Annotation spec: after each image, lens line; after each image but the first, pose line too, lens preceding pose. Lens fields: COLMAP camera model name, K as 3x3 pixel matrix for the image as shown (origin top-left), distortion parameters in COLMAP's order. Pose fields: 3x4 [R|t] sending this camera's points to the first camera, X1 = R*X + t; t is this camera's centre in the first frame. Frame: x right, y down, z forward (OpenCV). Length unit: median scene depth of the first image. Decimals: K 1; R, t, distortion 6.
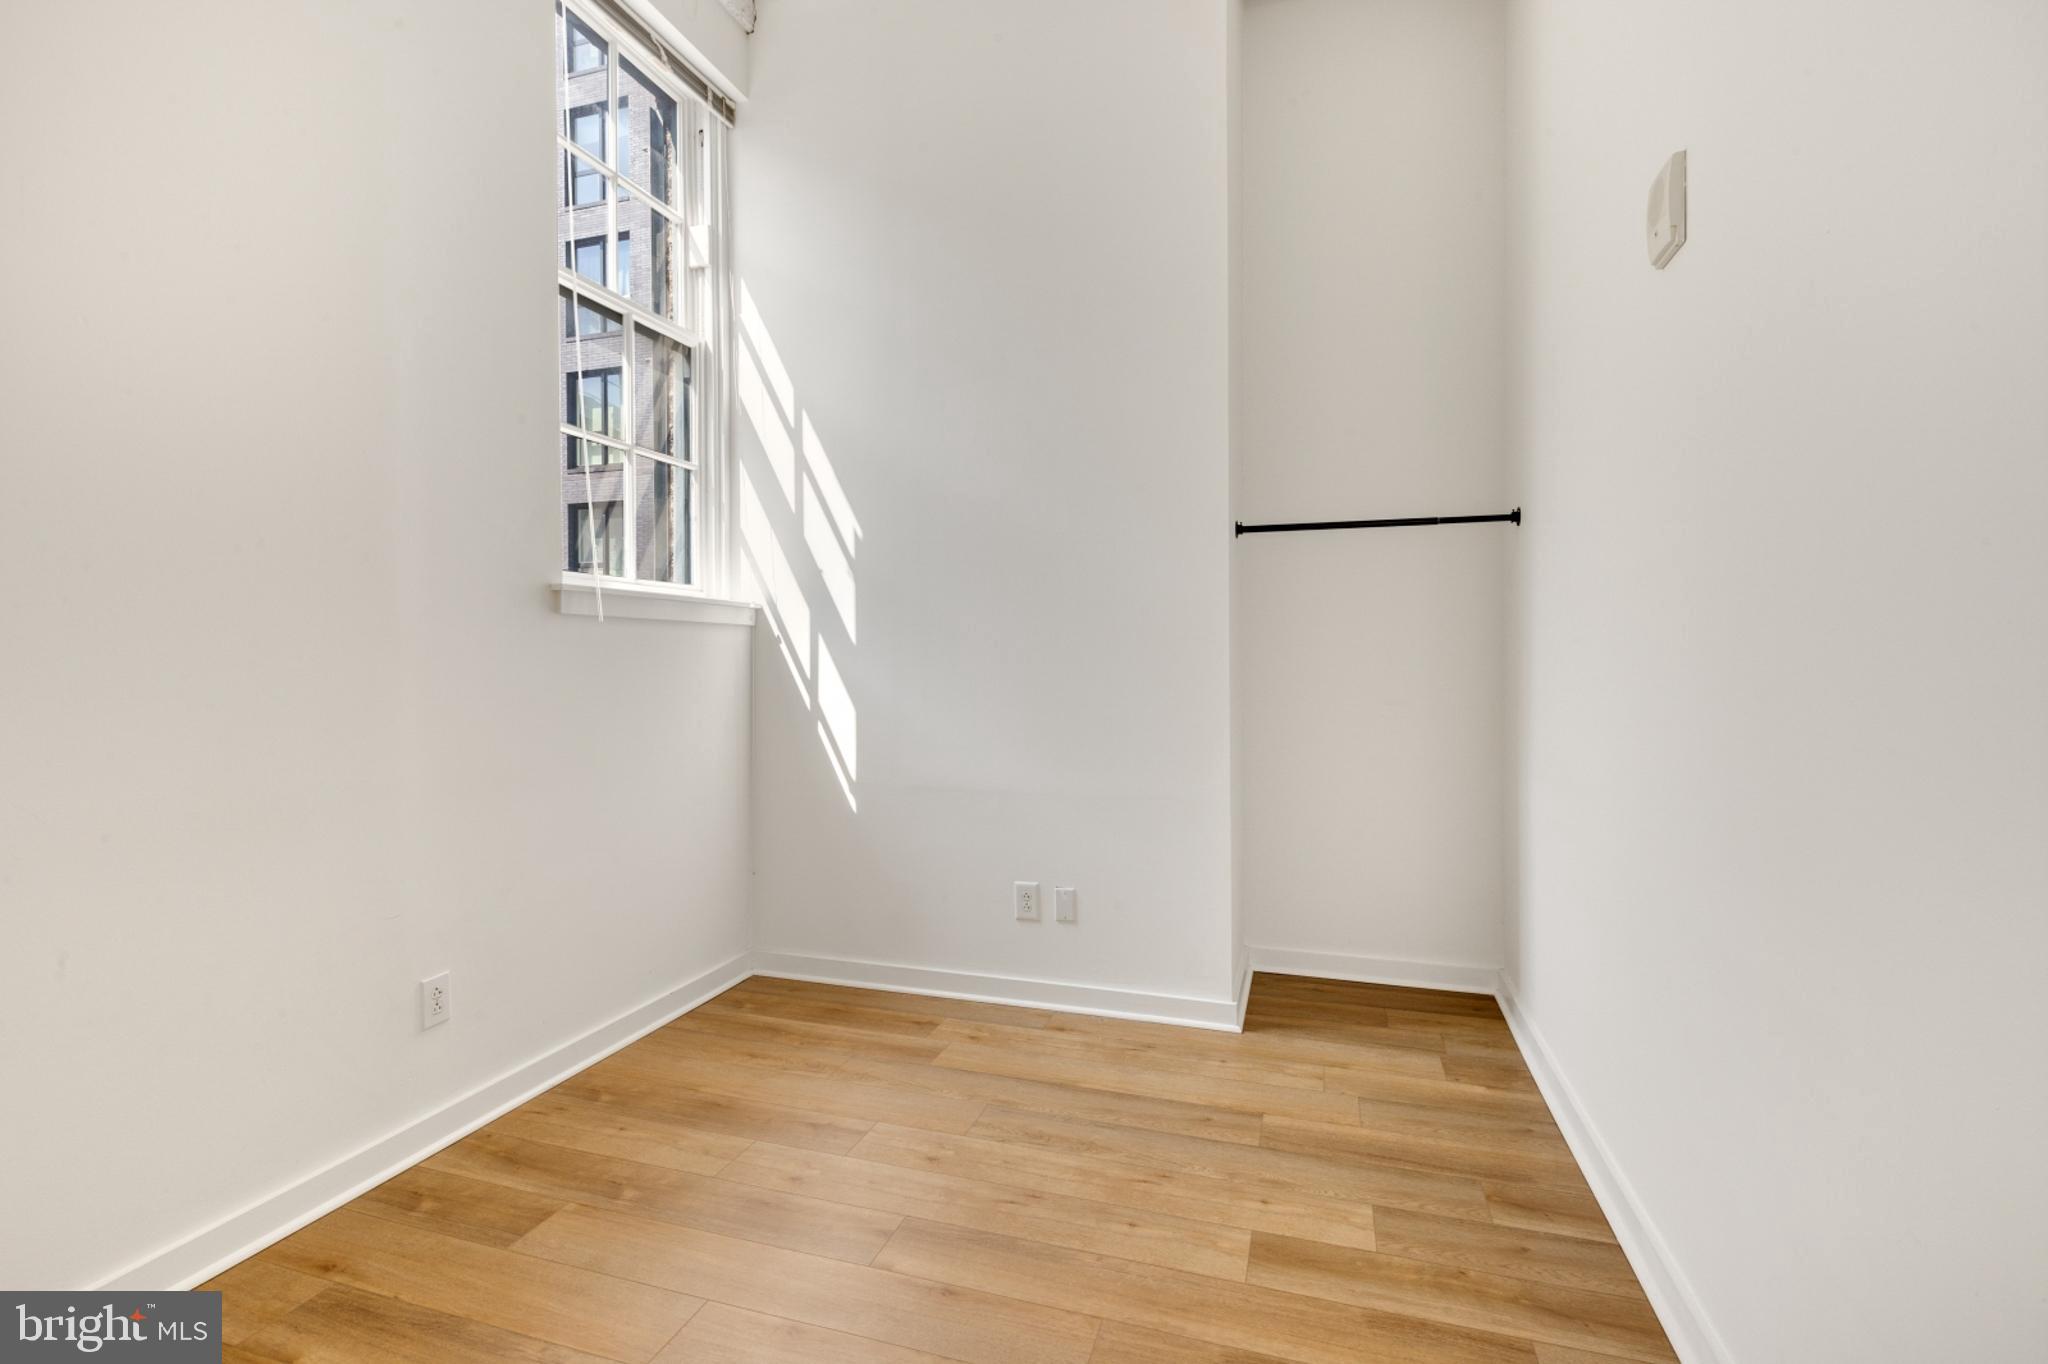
lens RADIAL K [[942.7, 0, 1016.0], [0, 942.7, 664.2], [0, 0, 1]] dist [0.006906, -0.001167]
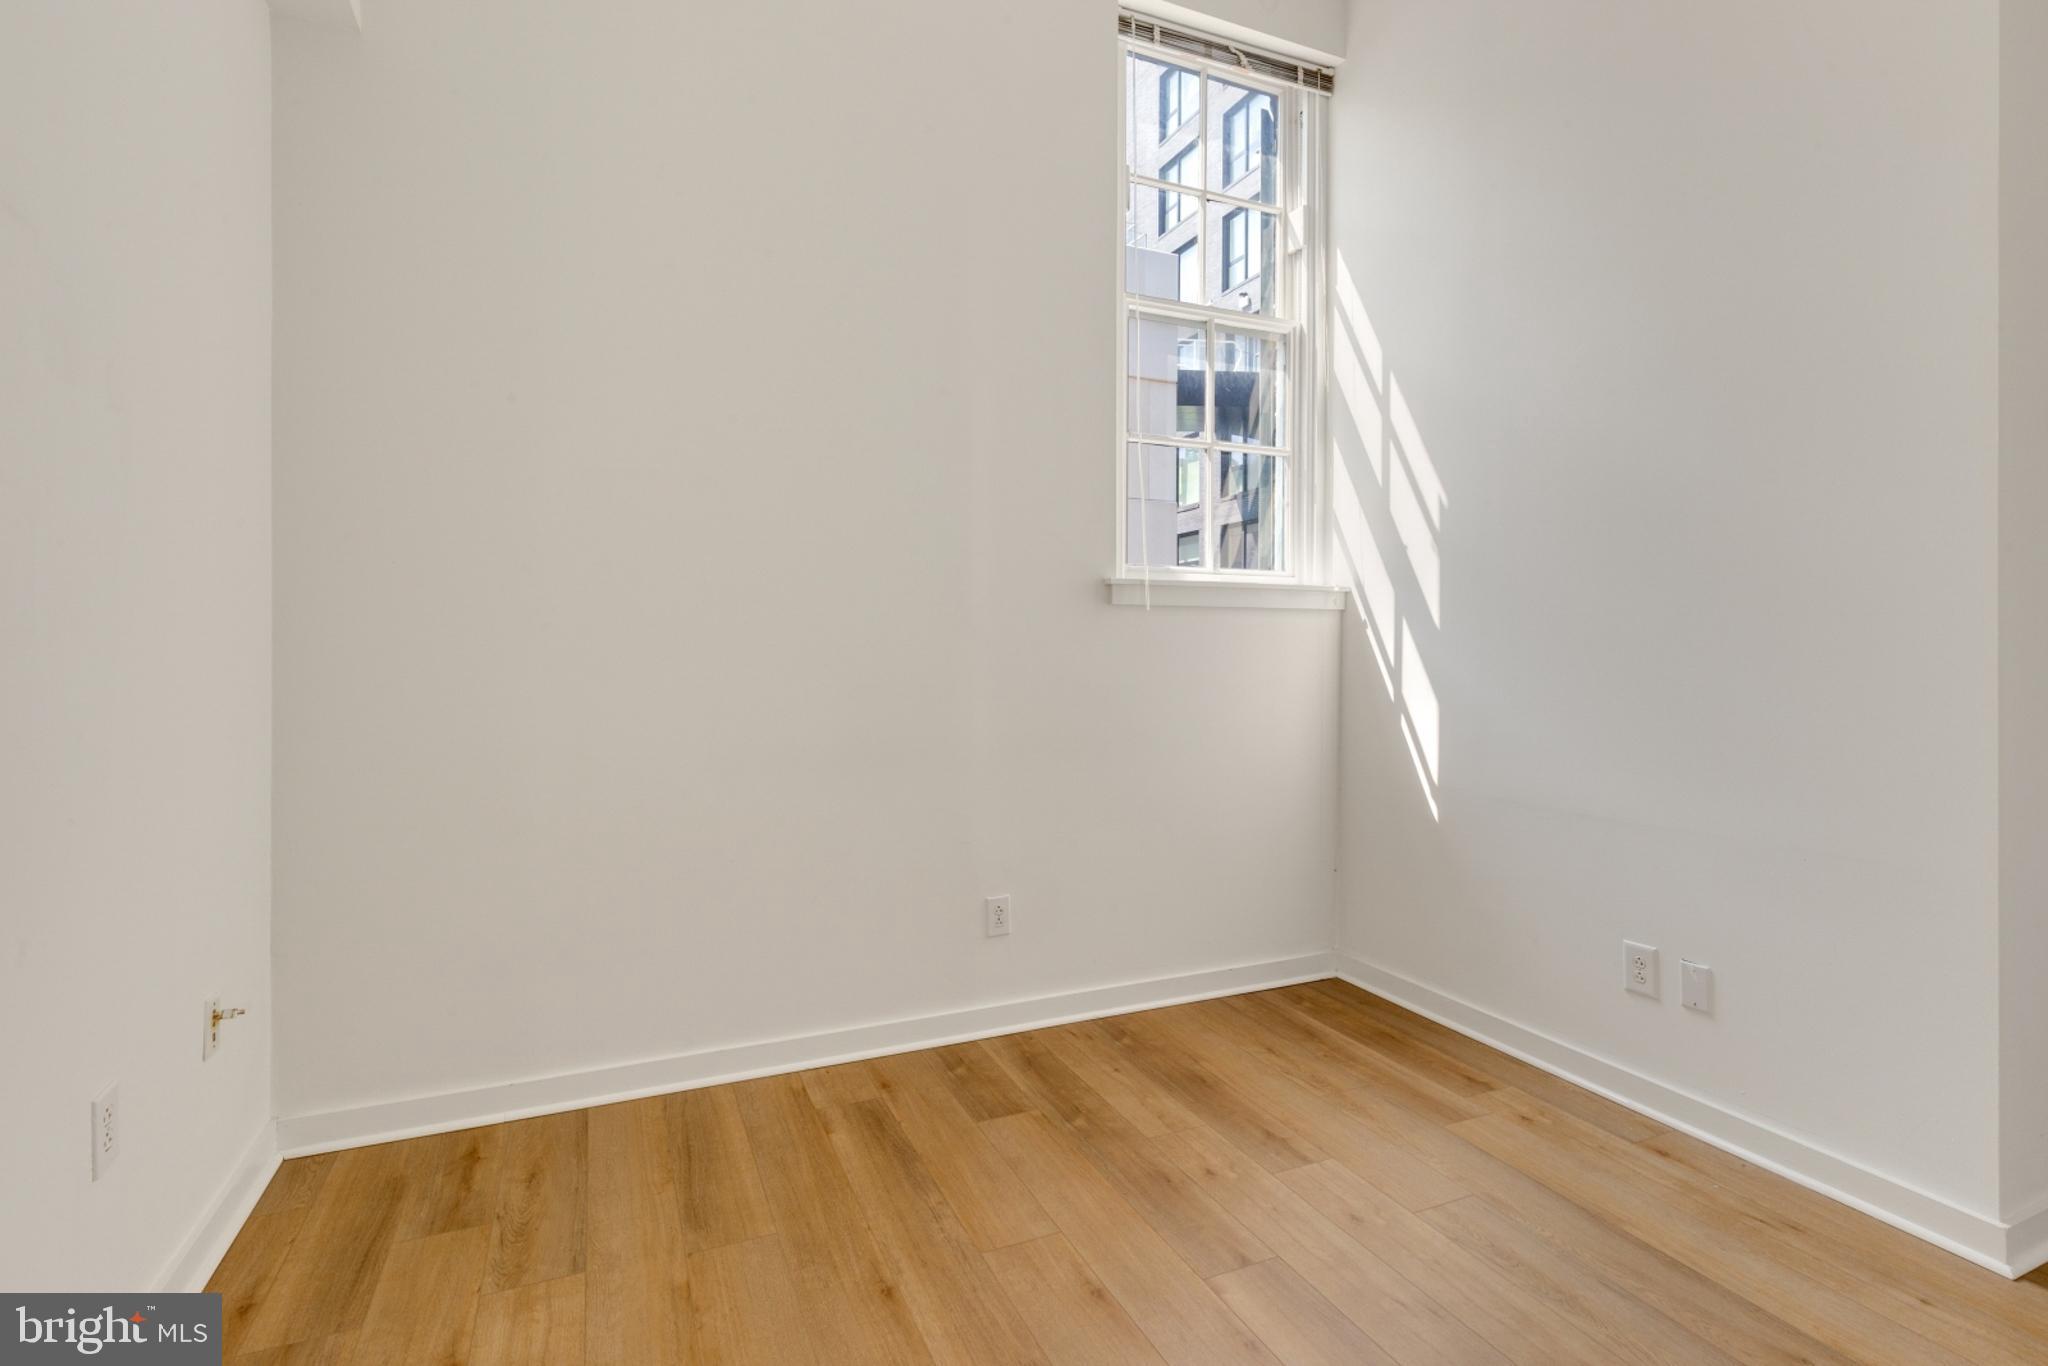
lens RADIAL K [[963.9, 0, 1008.6], [0, 963.9, 647.8], [0, 0, 1]] dist [0.006331, -0.000448]
pose [[0.662152, 0.002156, -0.749367, 0.256930], [-0.006595, 0.999974, -0.002950, 0.002463], [0.749341, 0.006896, 0.662149, 0.117907]]
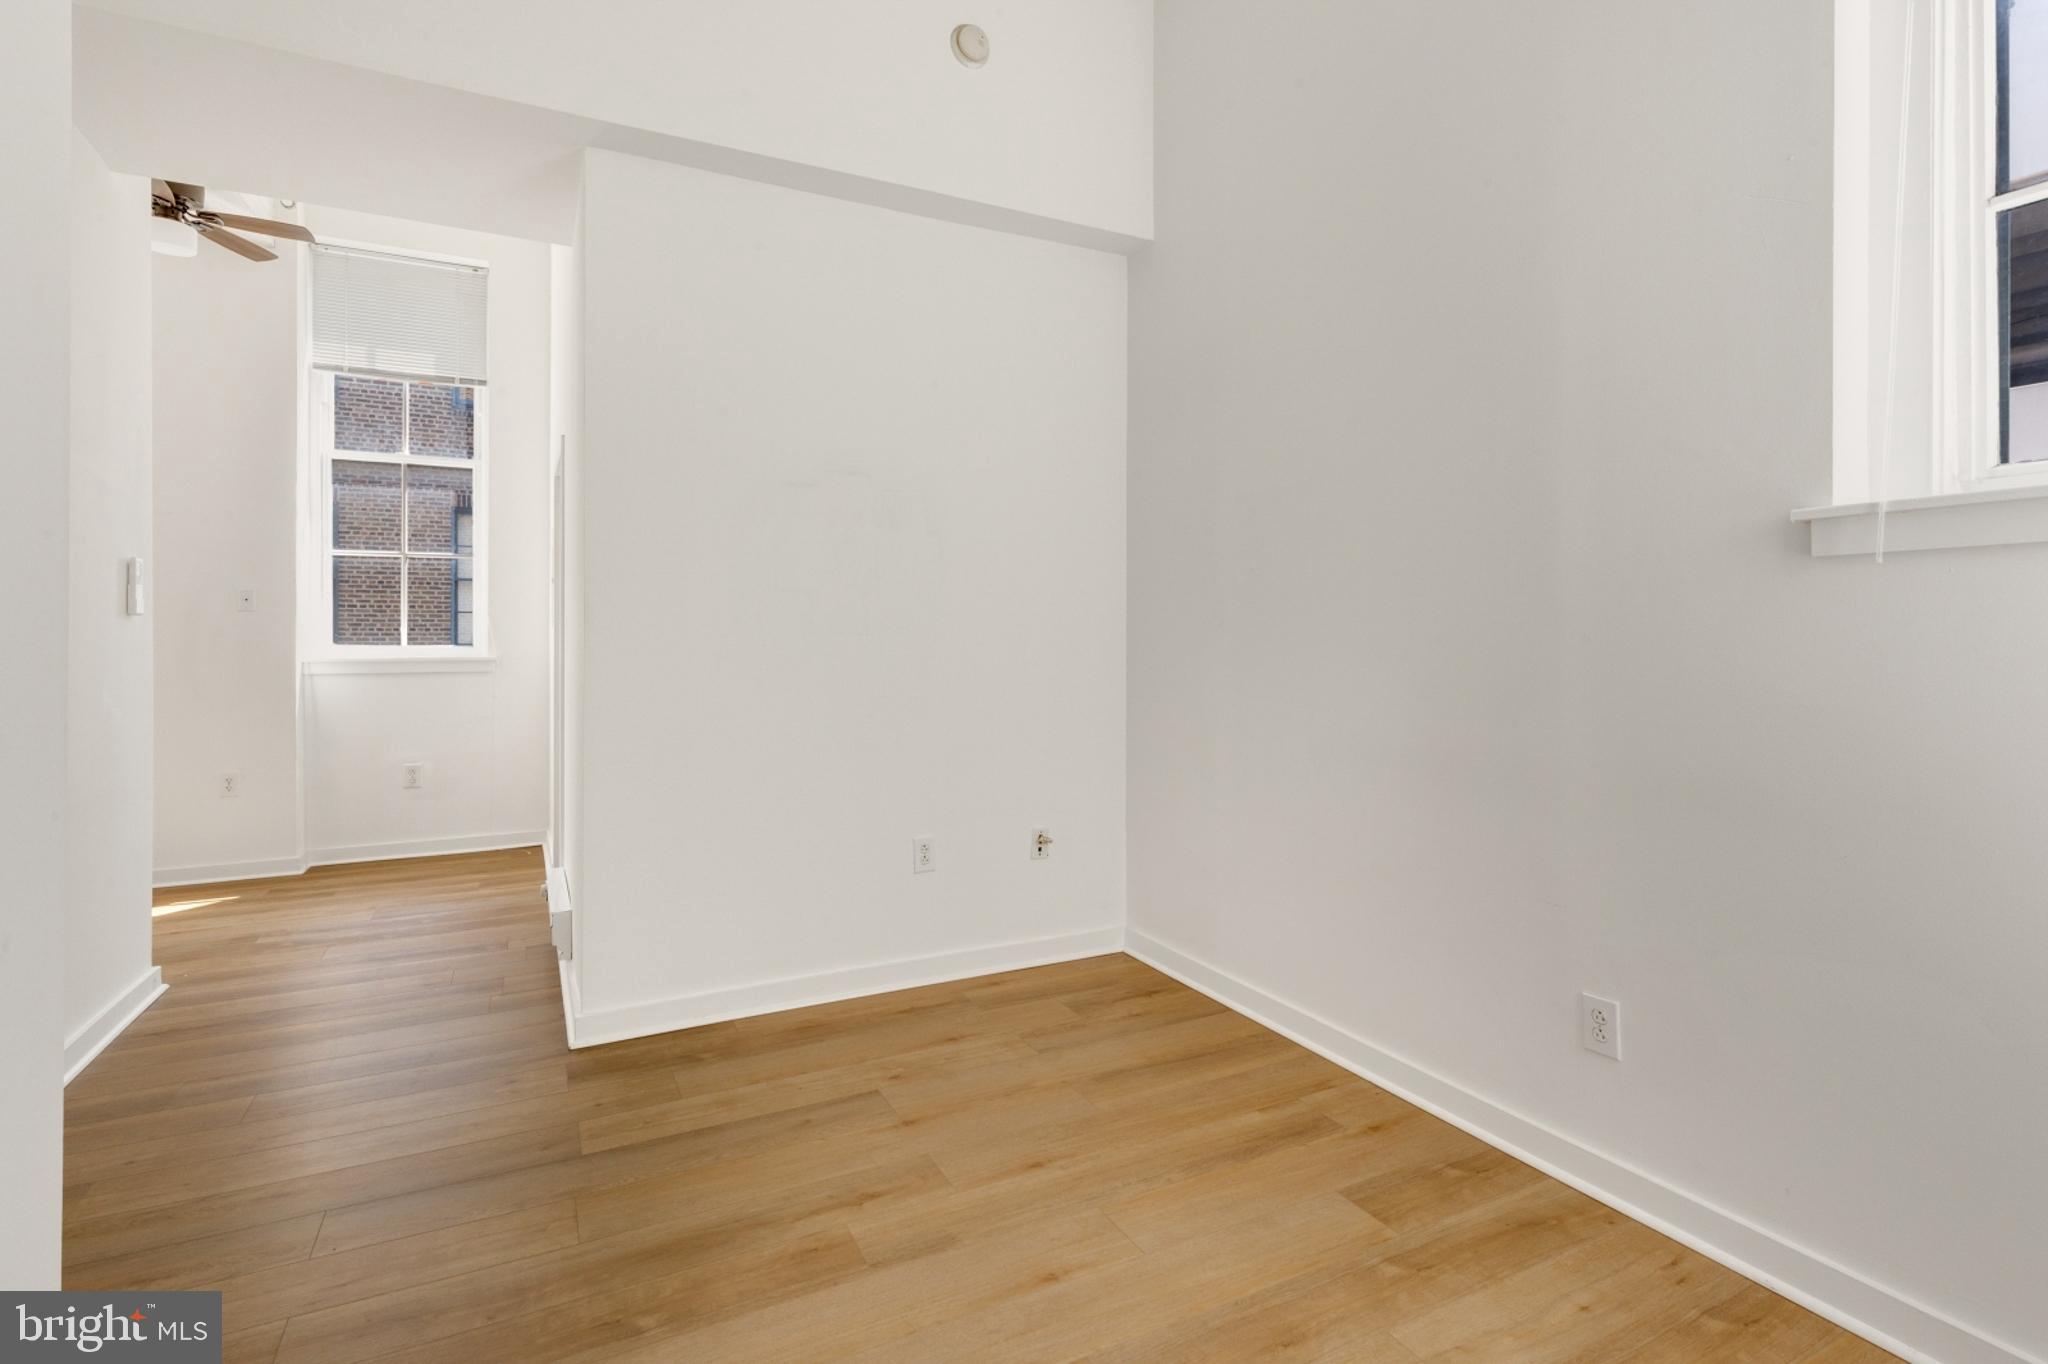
lens RADIAL K [[963.9, 0, 1008.6], [0, 963.9, 646.8], [0, 0, 1]] dist [0.006331, -0.000448]
pose [[-0.710428, 0.007629, -0.703729, 0.284699], [-0.001734, 0.999919, 0.012591, -0.001449], [0.703768, 0.010165, -0.710357, 0.903180]]
